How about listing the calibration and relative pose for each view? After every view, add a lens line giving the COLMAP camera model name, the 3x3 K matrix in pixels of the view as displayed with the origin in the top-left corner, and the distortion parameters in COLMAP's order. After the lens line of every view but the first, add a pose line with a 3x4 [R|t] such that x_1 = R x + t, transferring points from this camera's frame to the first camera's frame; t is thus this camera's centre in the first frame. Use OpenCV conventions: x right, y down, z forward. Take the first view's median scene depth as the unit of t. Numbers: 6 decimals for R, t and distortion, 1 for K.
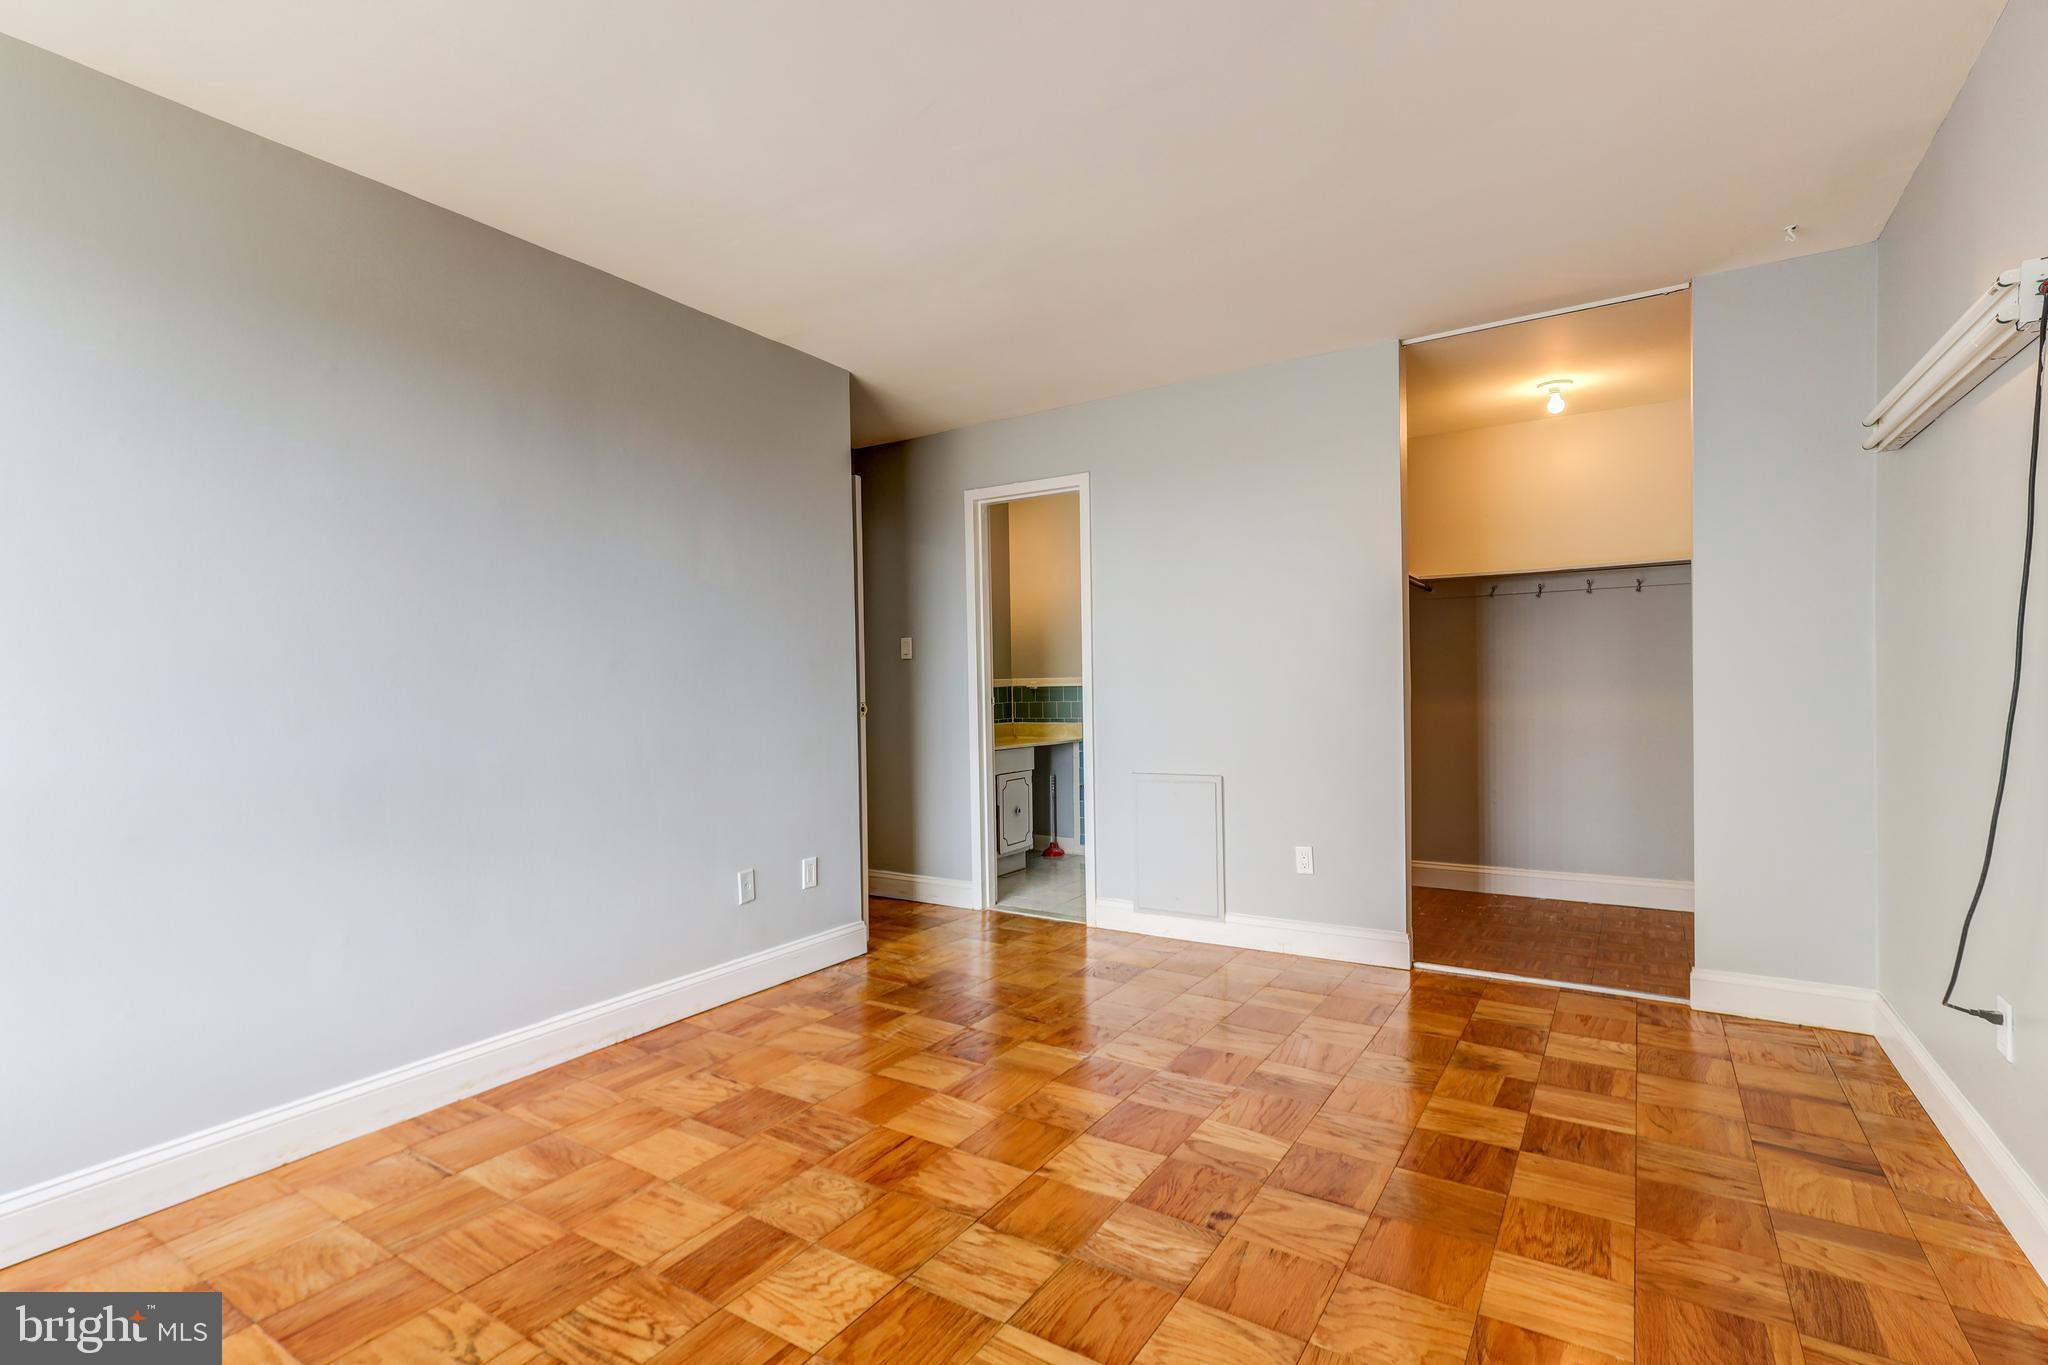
lens RADIAL K [[957.5, 0, 1017.7], [0, 957.5, 686.9], [0, 0, 1]] dist [0.000925, 0.001841]
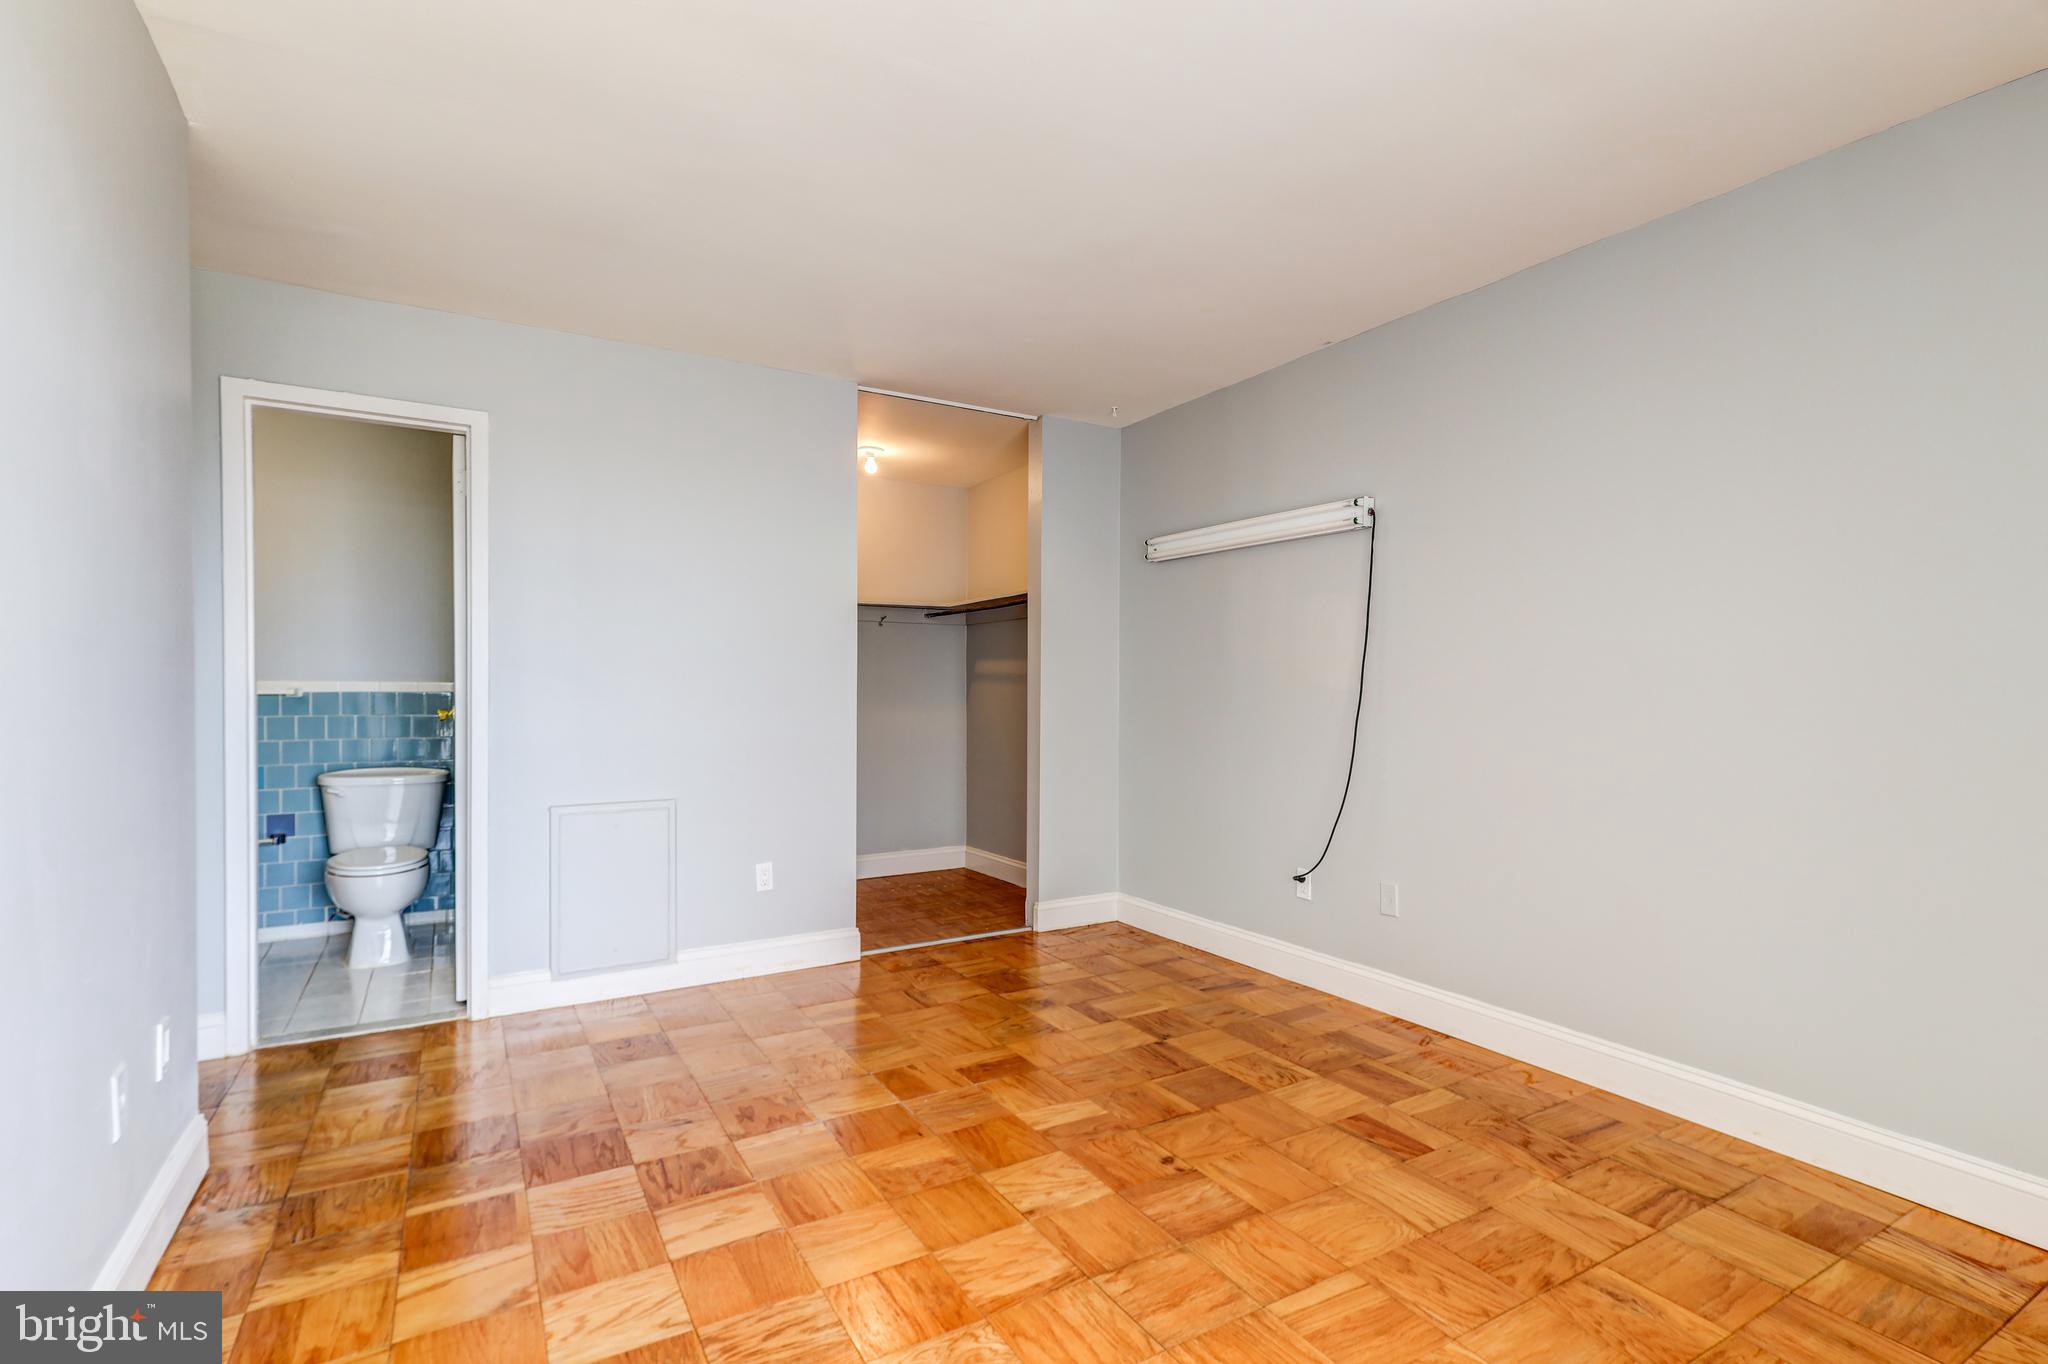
lens RADIAL K [[957.5, 0, 1014.6], [0, 957.5, 685.4], [0, 0, 1]] dist [0.000925, 0.001841]
pose [[0.457270, 0.016428, 0.889176, -0.613182], [-0.003382, 0.999854, -0.016734, 0.000512], [-0.889321, 0.004645, 0.457259, 0.430763]]
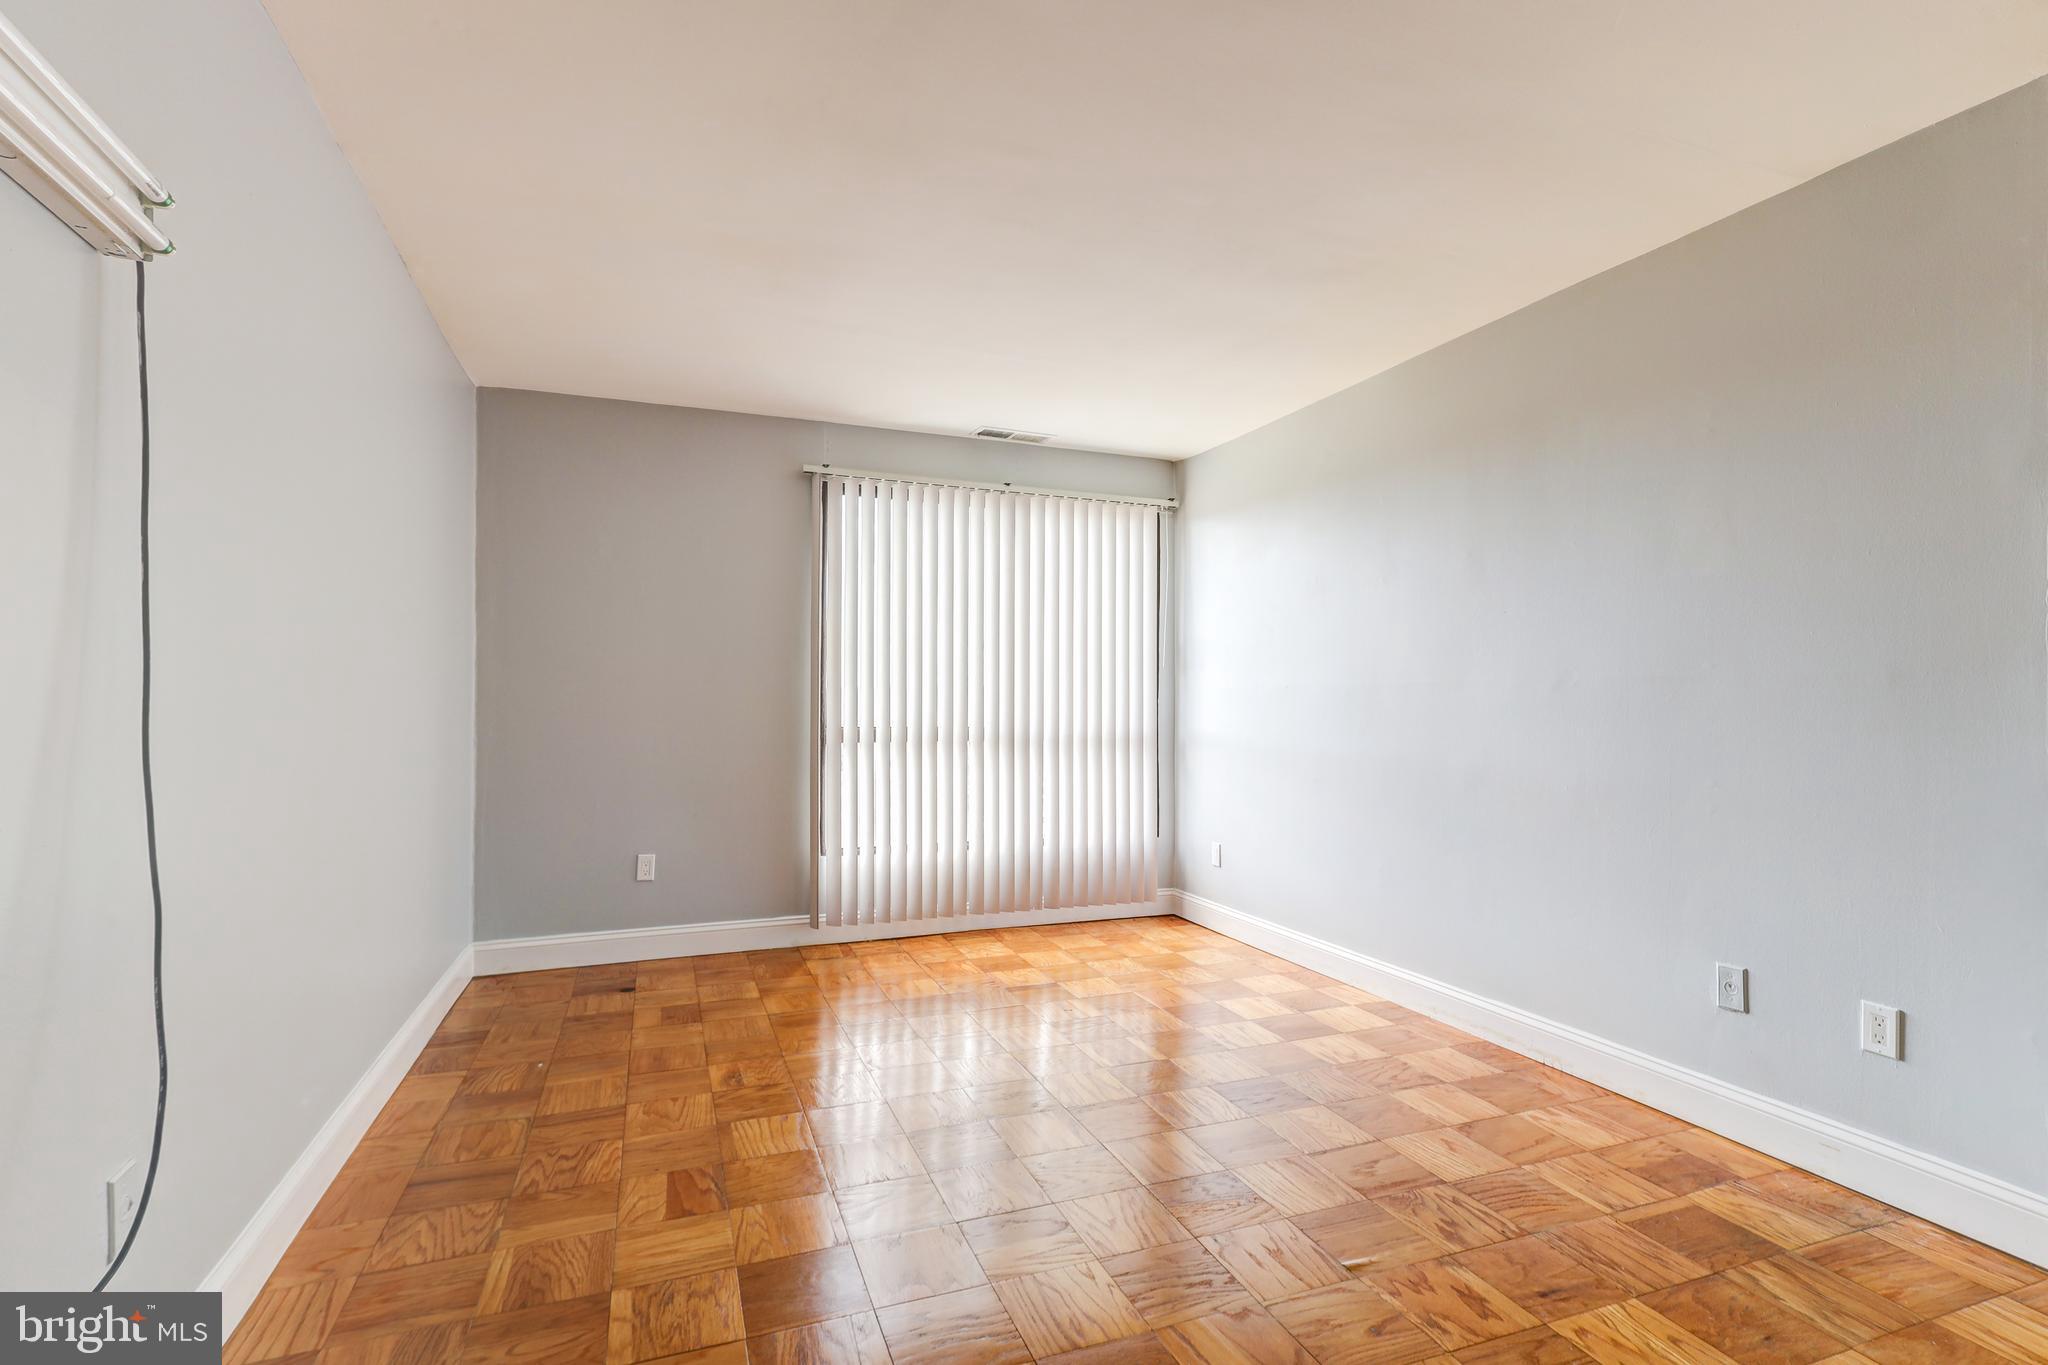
lens RADIAL K [[957.5, 0, 1022.5], [0, 957.5, 697.9], [0, 0, 1]] dist [0.000925, 0.001841]
pose [[-0.587225, -0.001393, -0.809423, 0.728898], [-0.003485, 0.999994, 0.000808, -0.010766], [0.809416, 0.003296, -0.587226, 1.174027]]
